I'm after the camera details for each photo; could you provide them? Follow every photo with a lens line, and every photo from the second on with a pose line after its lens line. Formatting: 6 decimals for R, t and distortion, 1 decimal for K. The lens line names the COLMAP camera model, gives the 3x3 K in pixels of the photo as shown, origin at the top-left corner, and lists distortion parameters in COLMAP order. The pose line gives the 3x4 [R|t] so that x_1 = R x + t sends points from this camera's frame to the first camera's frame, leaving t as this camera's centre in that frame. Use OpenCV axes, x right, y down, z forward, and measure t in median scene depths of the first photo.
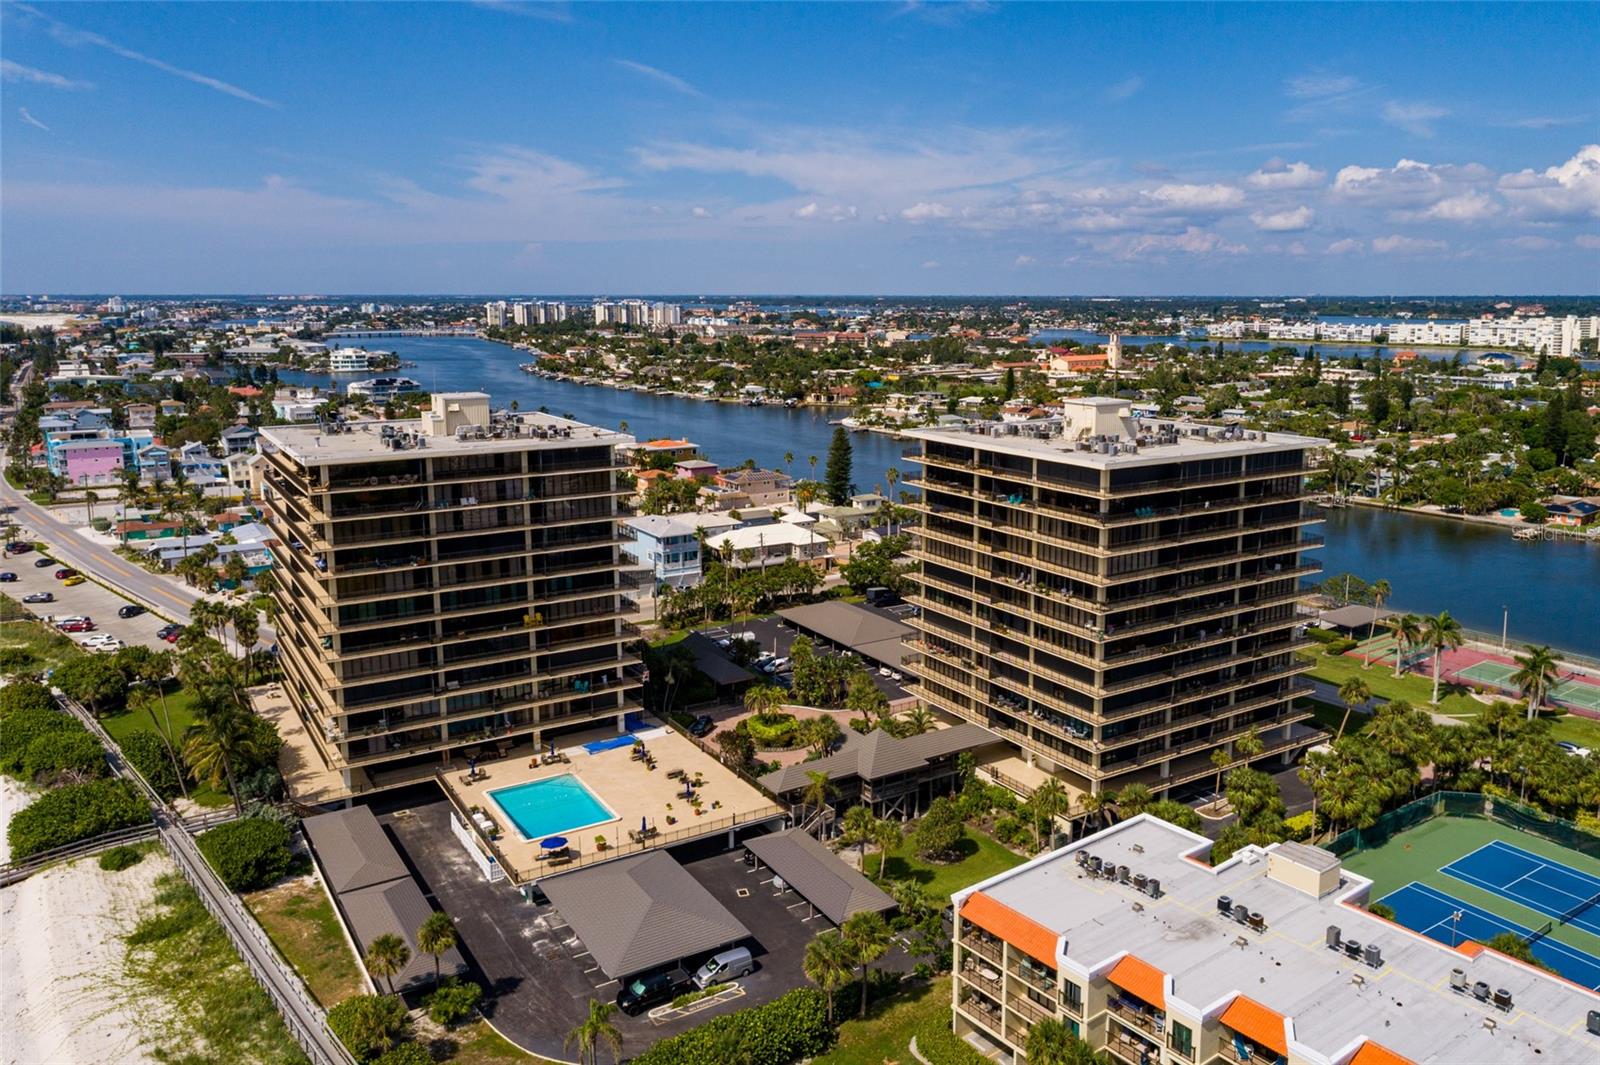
lens RADIAL K [[1183.4, 0, 856.5], [0, 1183.4, 527.6], [0, 0, 1]] dist [-0.002781, 0.005256]
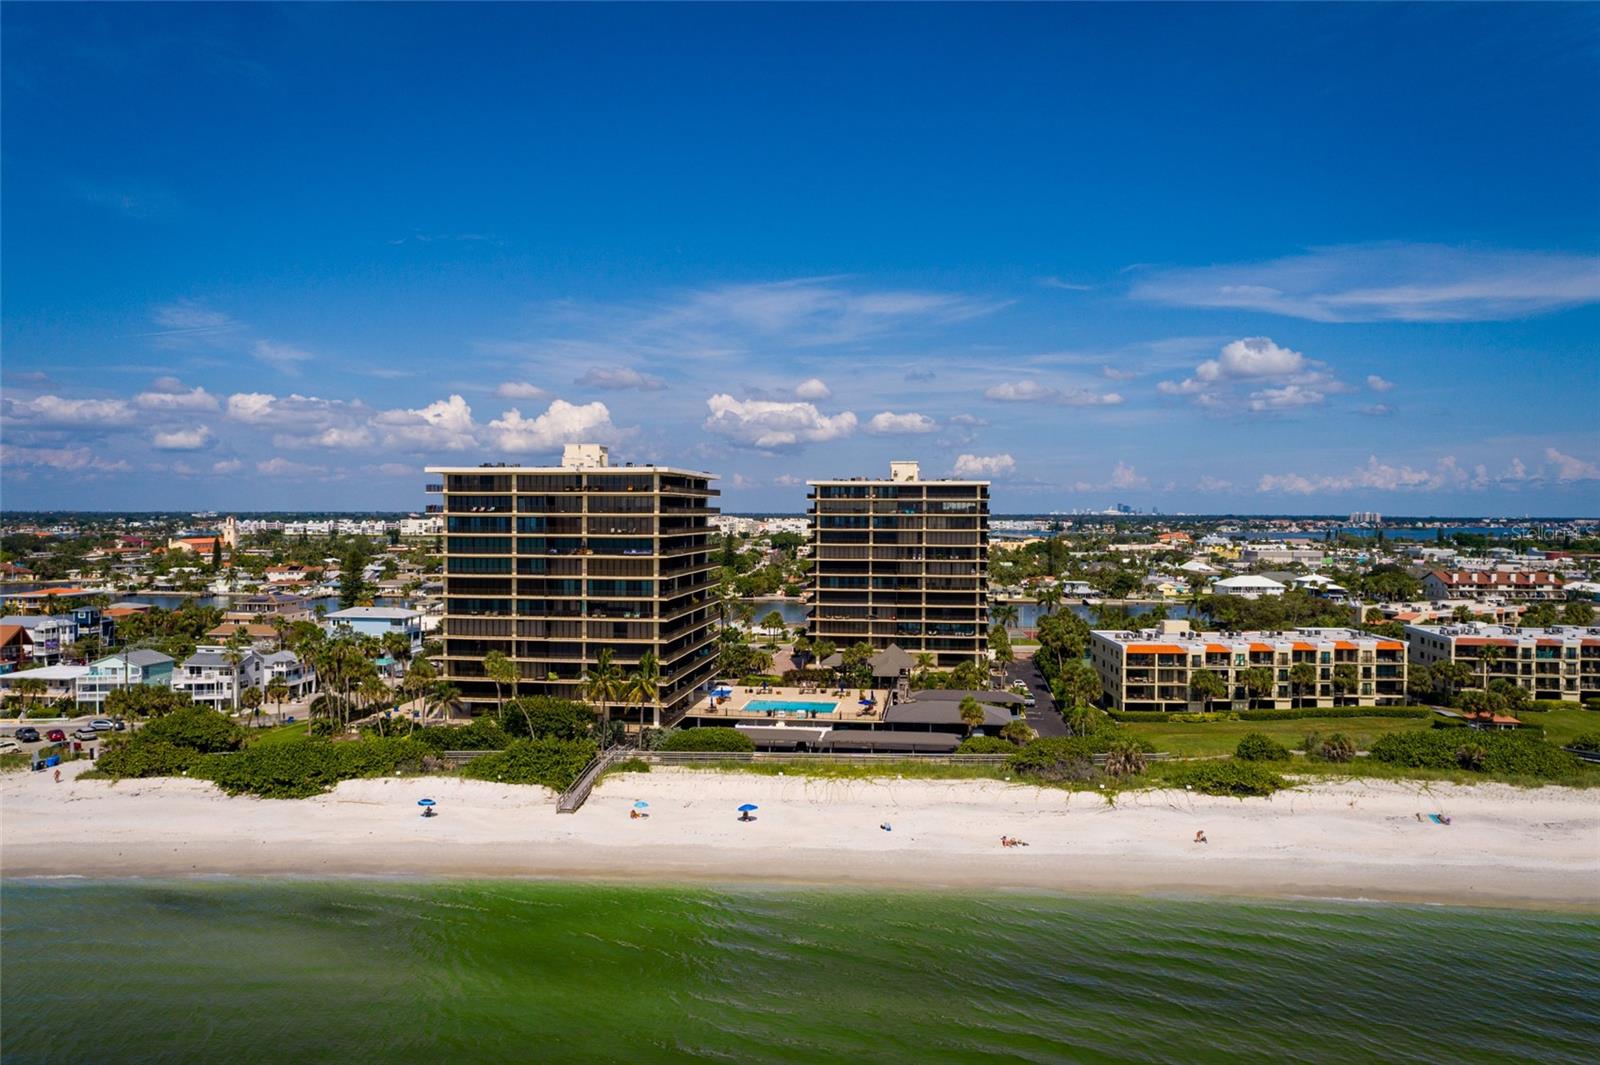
lens RADIAL K [[1095.2, 0, 793.3], [0, 1095.2, 520.5], [0, 0, 1]] dist [0.003090, 0.002022]
pose [[0.657674, -0.002375, 0.753299, -0.541938], [0.141555, 0.982571, -0.120487, 0.073002], [-0.739883, 0.185874, 0.646548, 0.030247]]
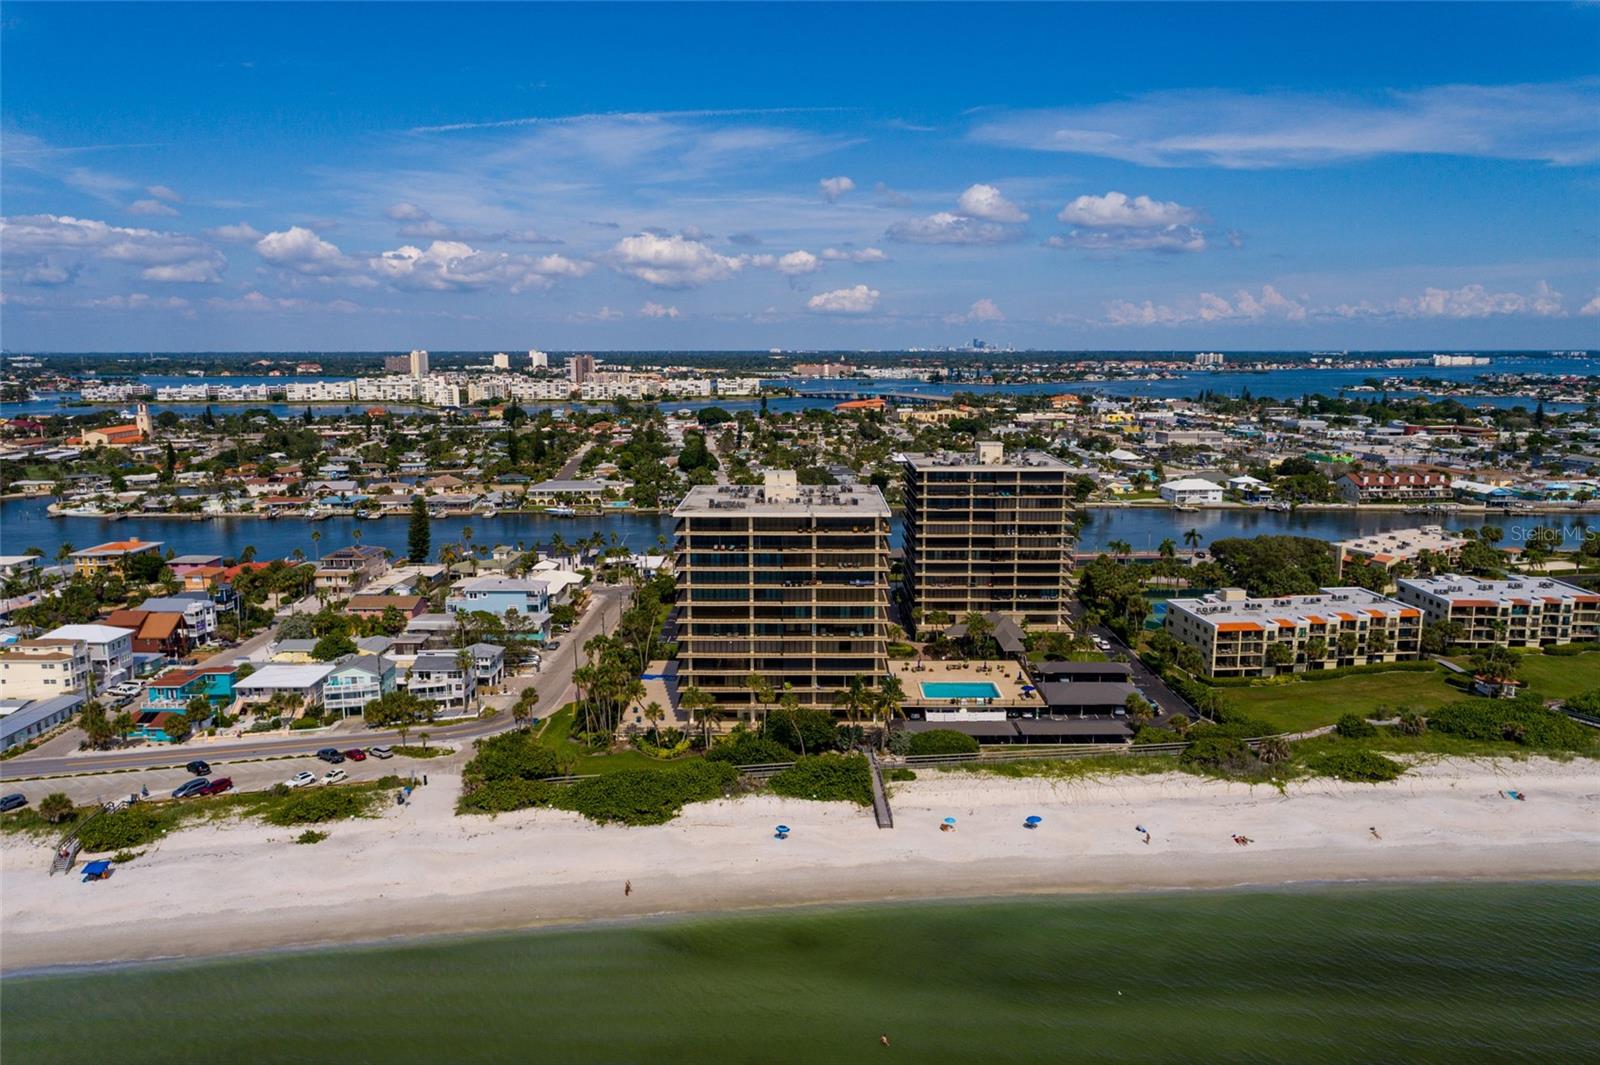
lens RADIAL K [[1082.4, 0, 794.5], [0, 1082.4, 535.7], [0, 0, 1]] dist [-0.005928, 0.016784]
pose [[0.556106, -0.142941, 0.818727, -0.714788], [0.163665, 0.984644, 0.060742, -0.055658], [-0.814838, 0.100218, 0.570961, 0.105969]]
